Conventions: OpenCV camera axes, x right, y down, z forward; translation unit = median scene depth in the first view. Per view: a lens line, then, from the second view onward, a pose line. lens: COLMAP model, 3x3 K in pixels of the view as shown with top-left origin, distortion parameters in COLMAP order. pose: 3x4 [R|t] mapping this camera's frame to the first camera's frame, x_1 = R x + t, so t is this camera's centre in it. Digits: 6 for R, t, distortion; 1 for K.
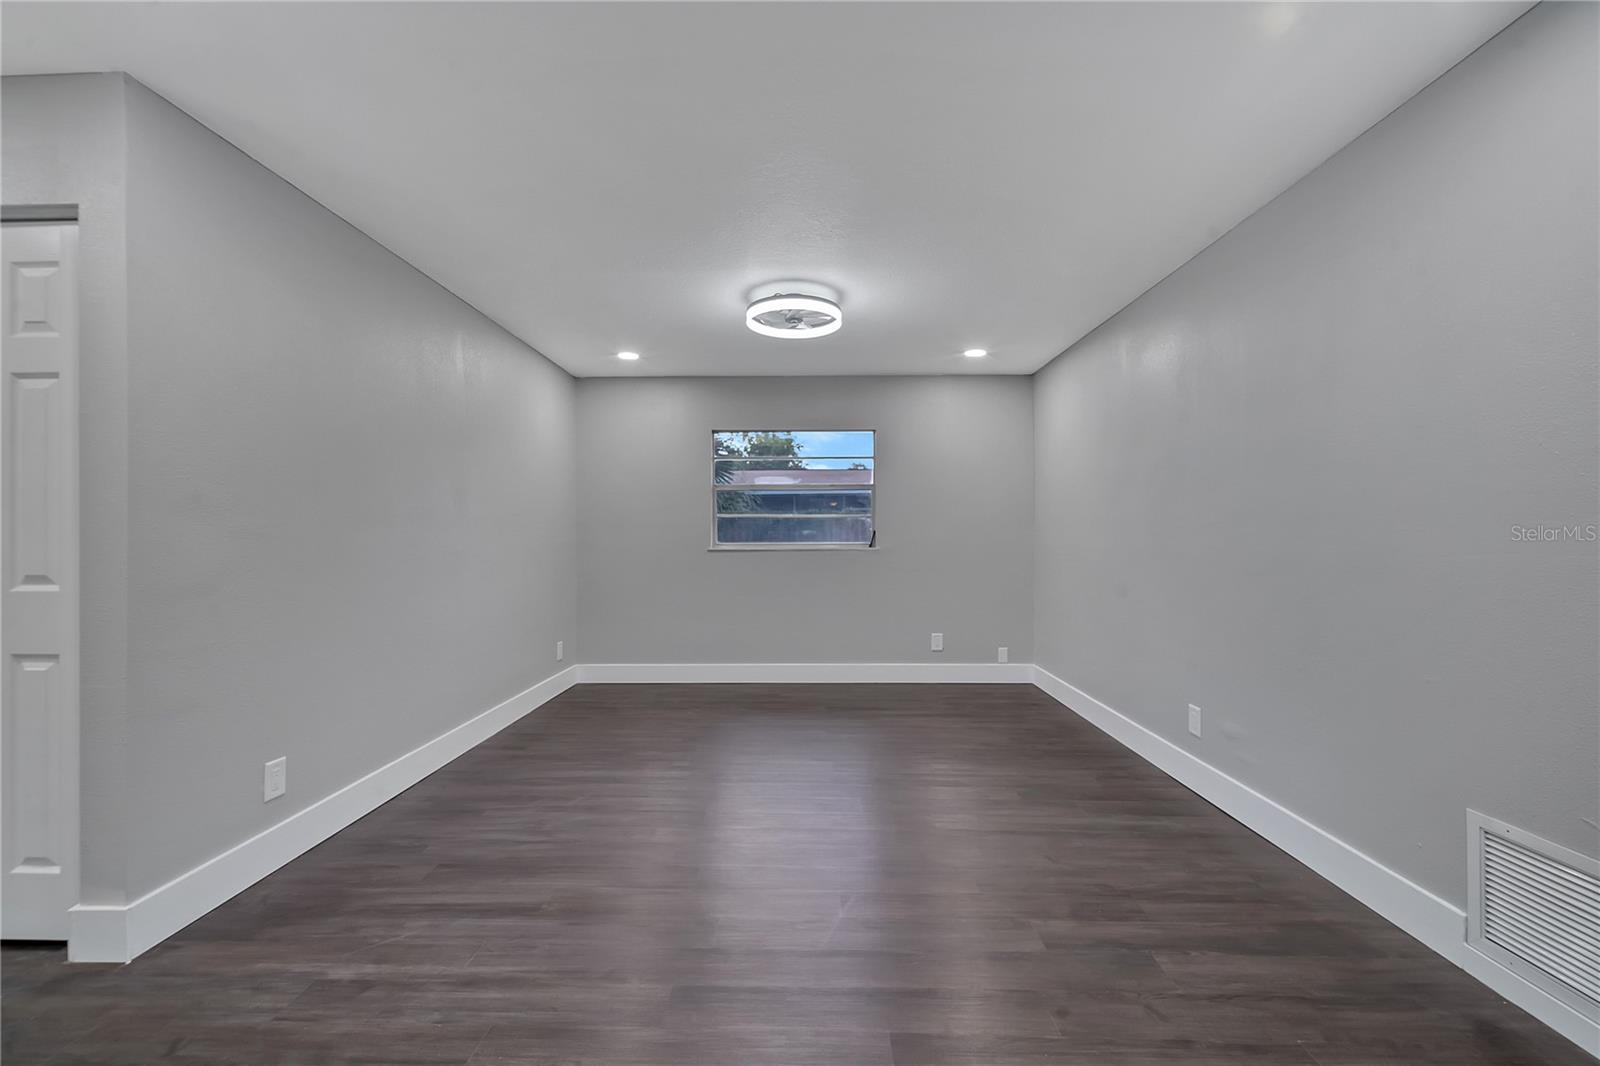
lens RADIAL K [[655.6, 0, 796.1], [0, 655.6, 538.3], [0, 0, 1]] dist [0.003594, -0.000062]
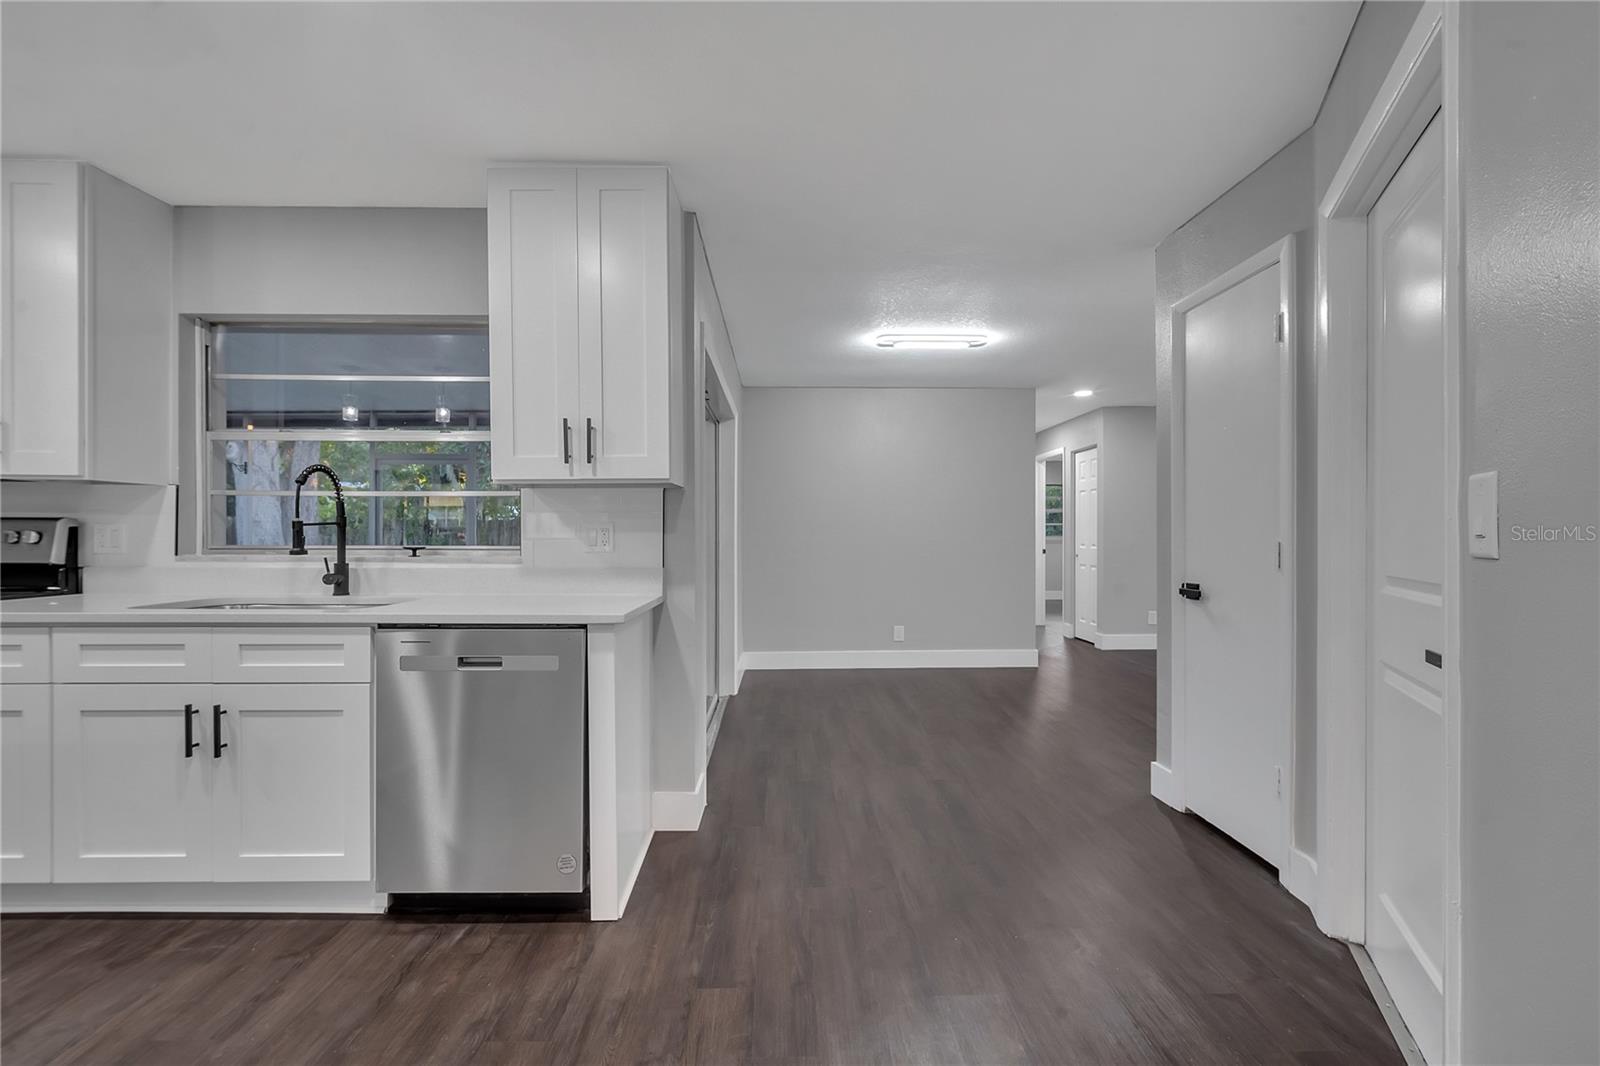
lens RADIAL K [[654.0, 0, 790.1], [0, 654.0, 537.6], [0, 0, 1]] dist [-0.000851, -0.000104]
pose [[0.034975, 0.006757, -0.999365, 1.213542], [0.004623, 0.999965, 0.006923, -0.007433], [0.999377, -0.004862, 0.034943, -0.411780]]
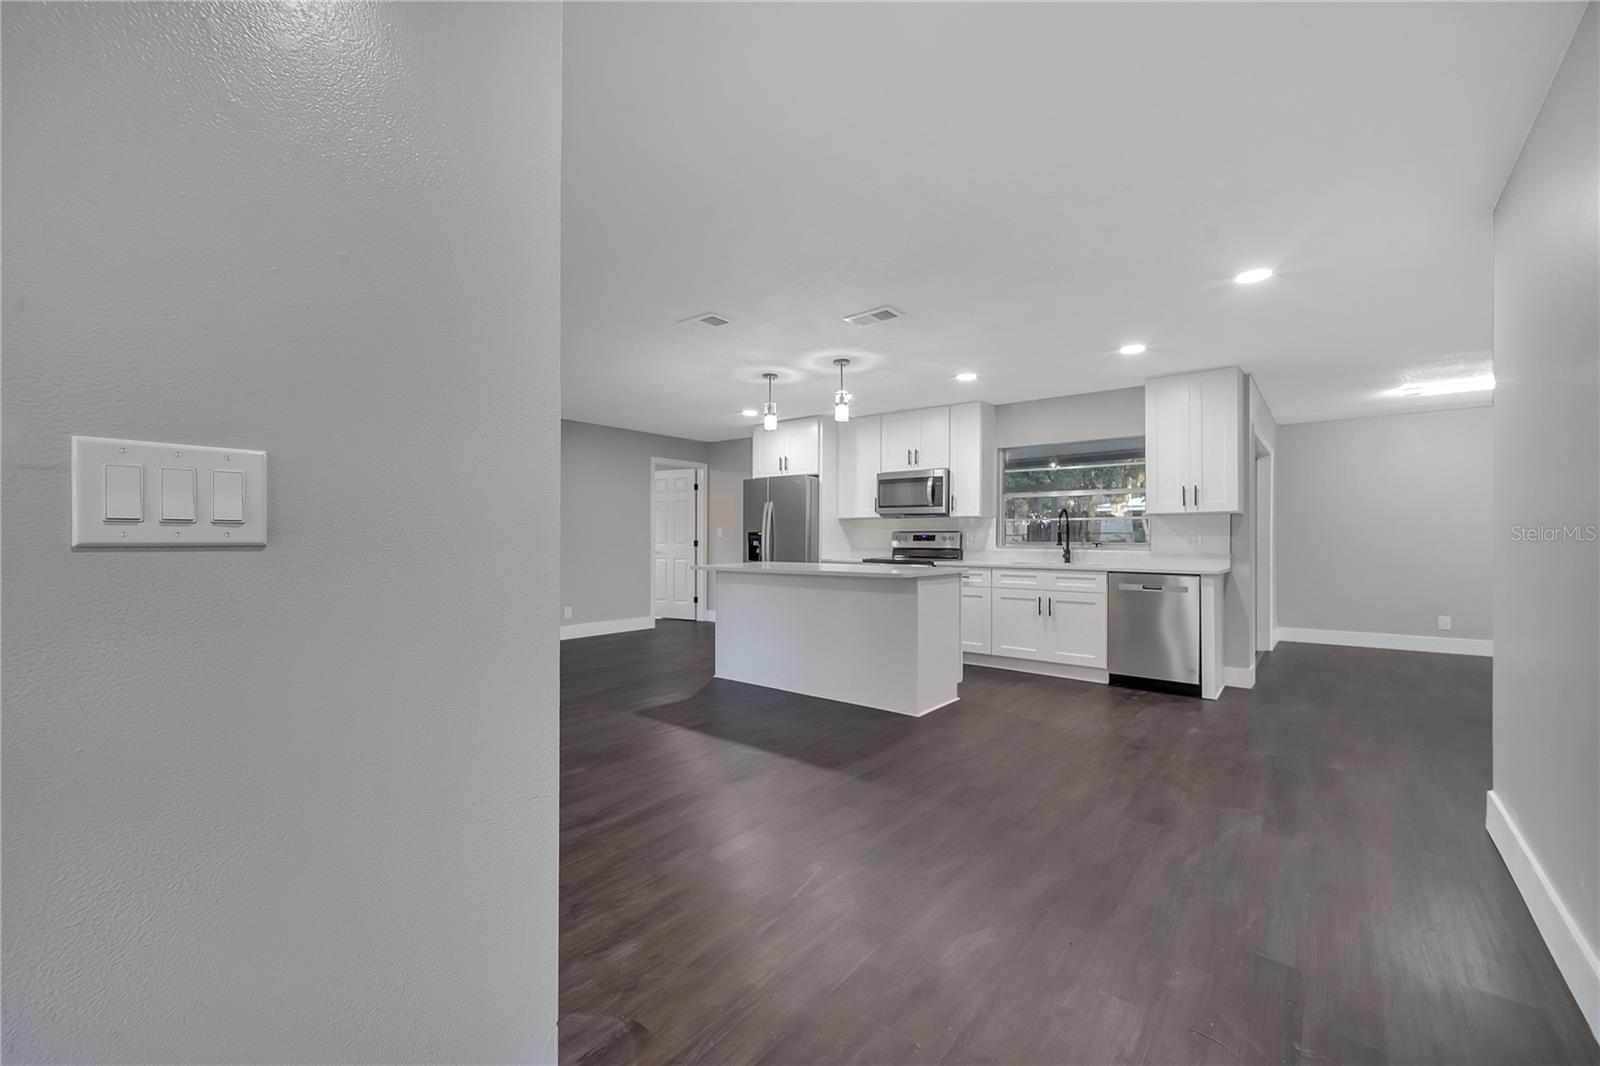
lens RADIAL K [[655.6, 0, 796.1], [0, 655.6, 538.3], [0, 0, 1]] dist [0.003594, -0.000062]
pose [[-0.615133, 0.002248, -0.788420, 2.154761], [0.005121, 0.999986, -0.001144, -0.007268], [0.788407, -0.004741, -0.615136, -0.392364]]
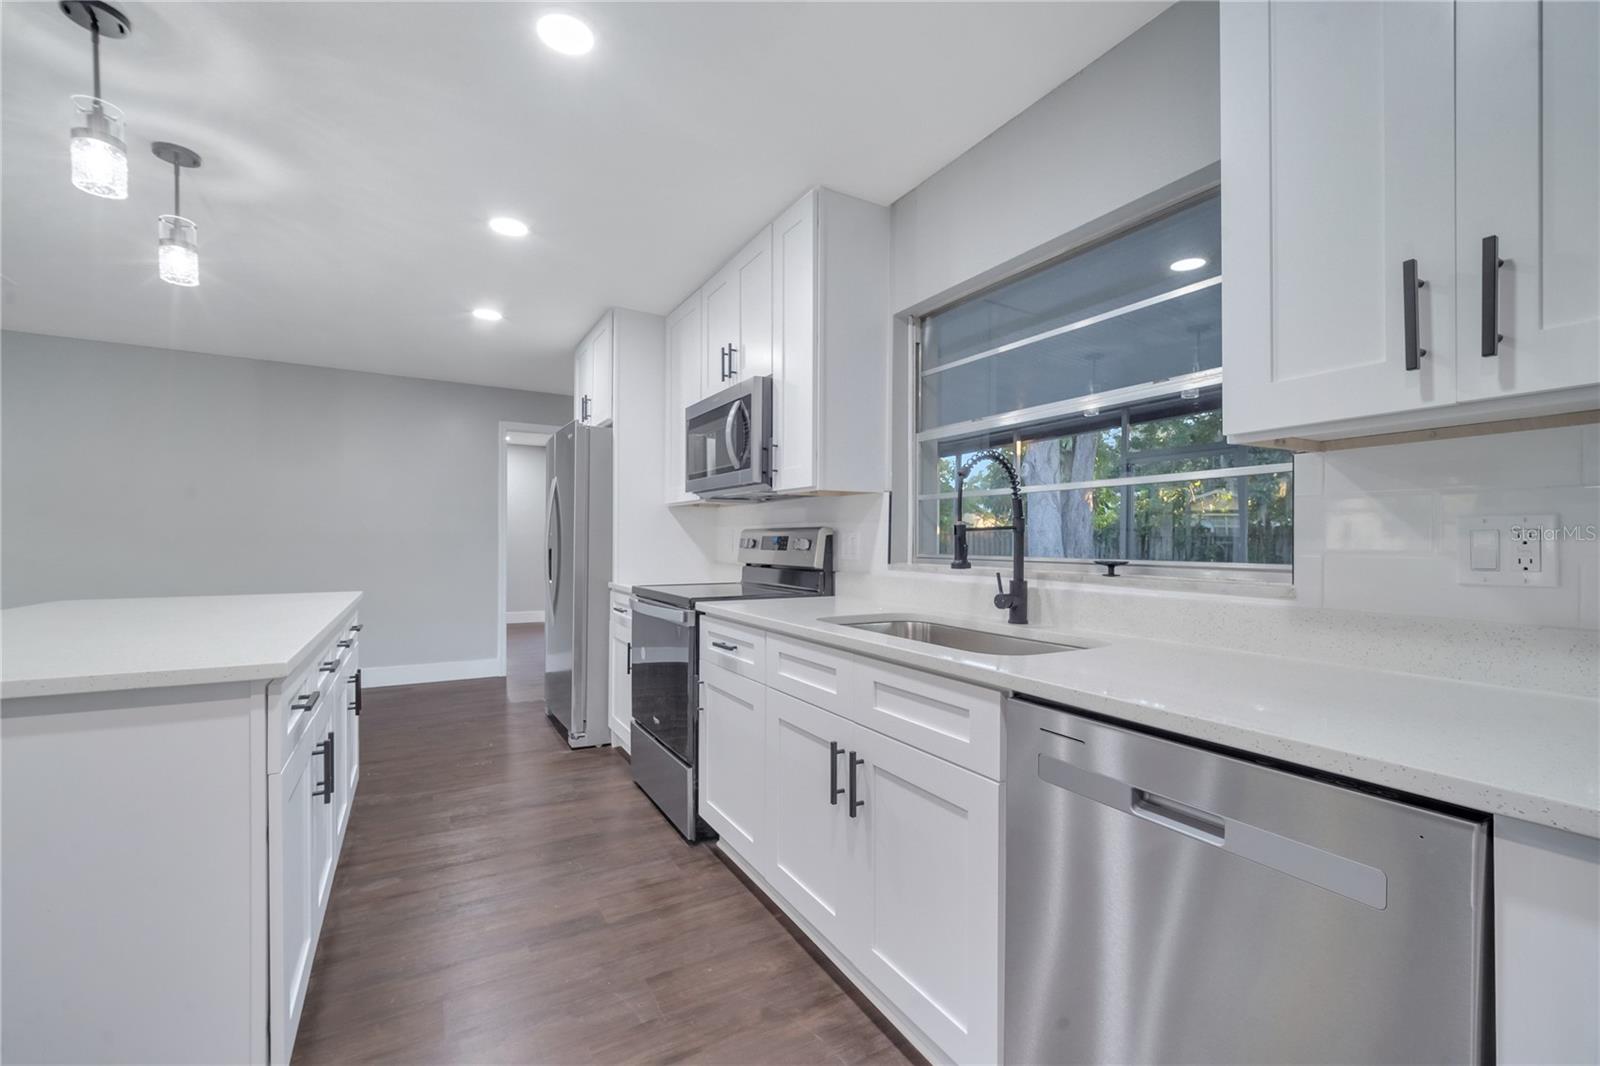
lens RADIAL K [[661.0, 0, 798.4], [0, 661.0, 544.9], [0, 0, 1]] dist [0.003420, 0.000129]
pose [[-0.855721, 0.001442, -0.517436, 0.941626], [0.001059, 0.999999, 0.001036, -0.006882], [0.517437, 0.000338, -0.855722, -0.498723]]
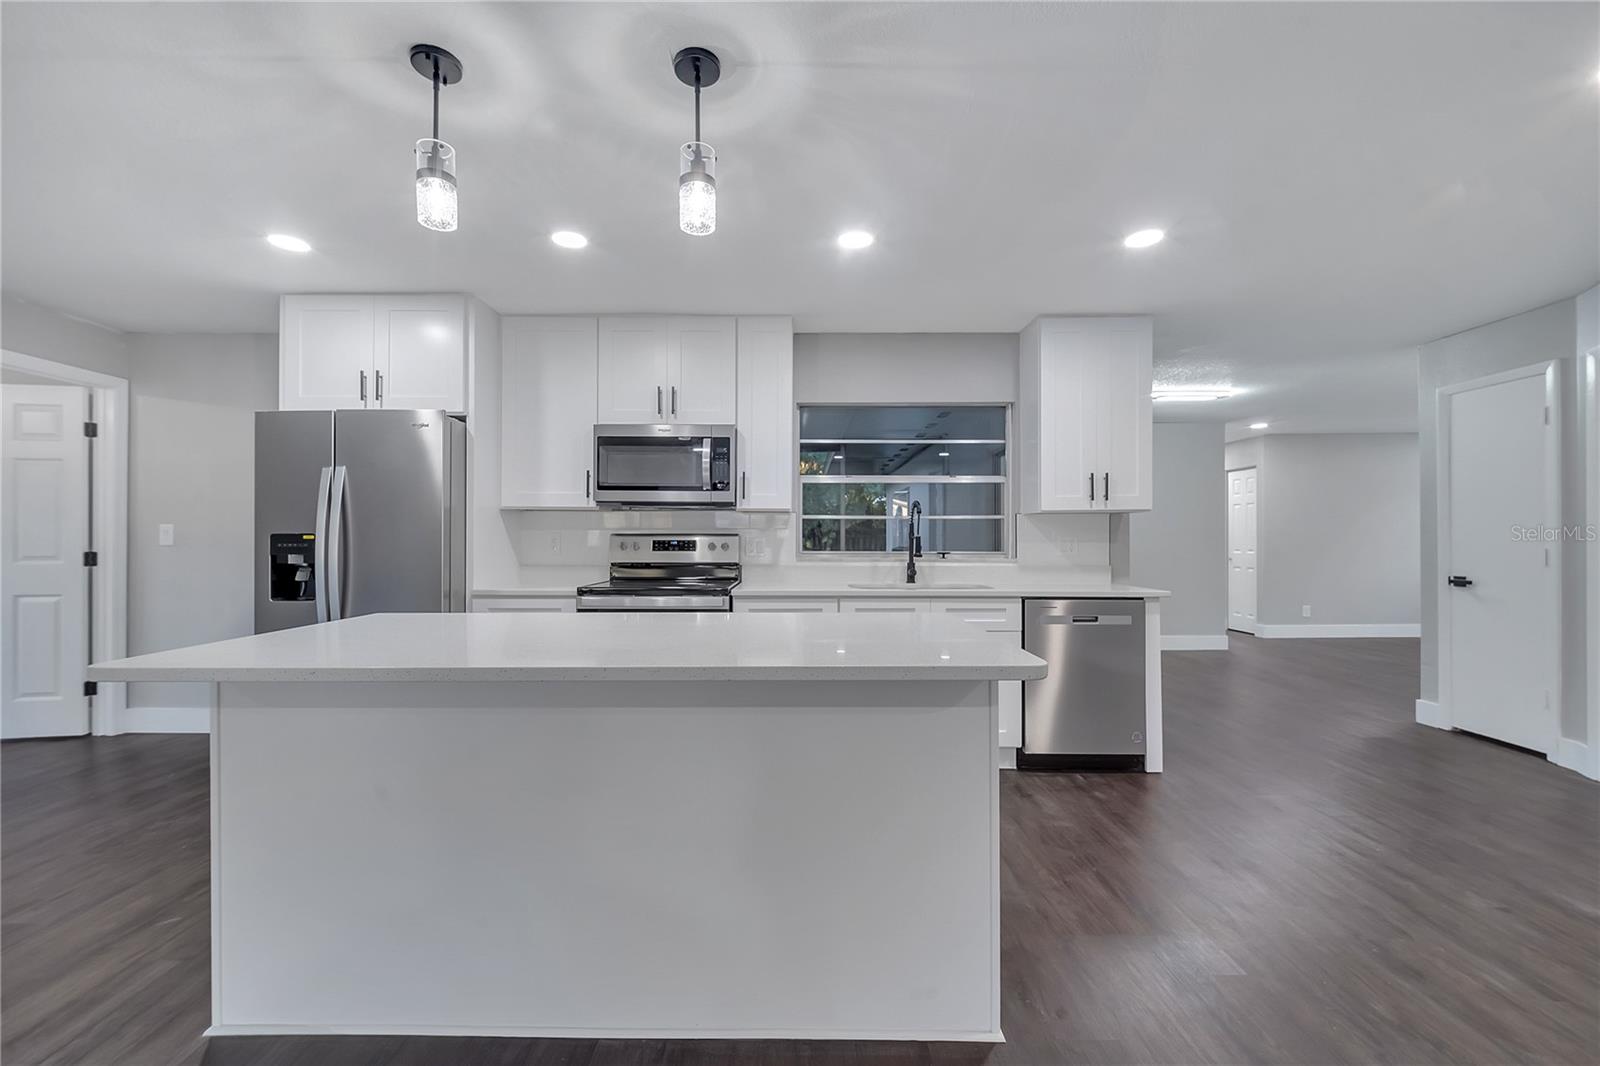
lens RADIAL K [[655.6, 0, 796.1], [0, 655.6, 538.3], [0, 0, 1]] dist [0.003594, -0.000062]
pose [[0.016284, 0.000481, -0.999867, 1.567508], [0.006240, 0.999980, 0.000582, -0.019089], [0.999848, -0.006248, 0.016280, -1.036373]]
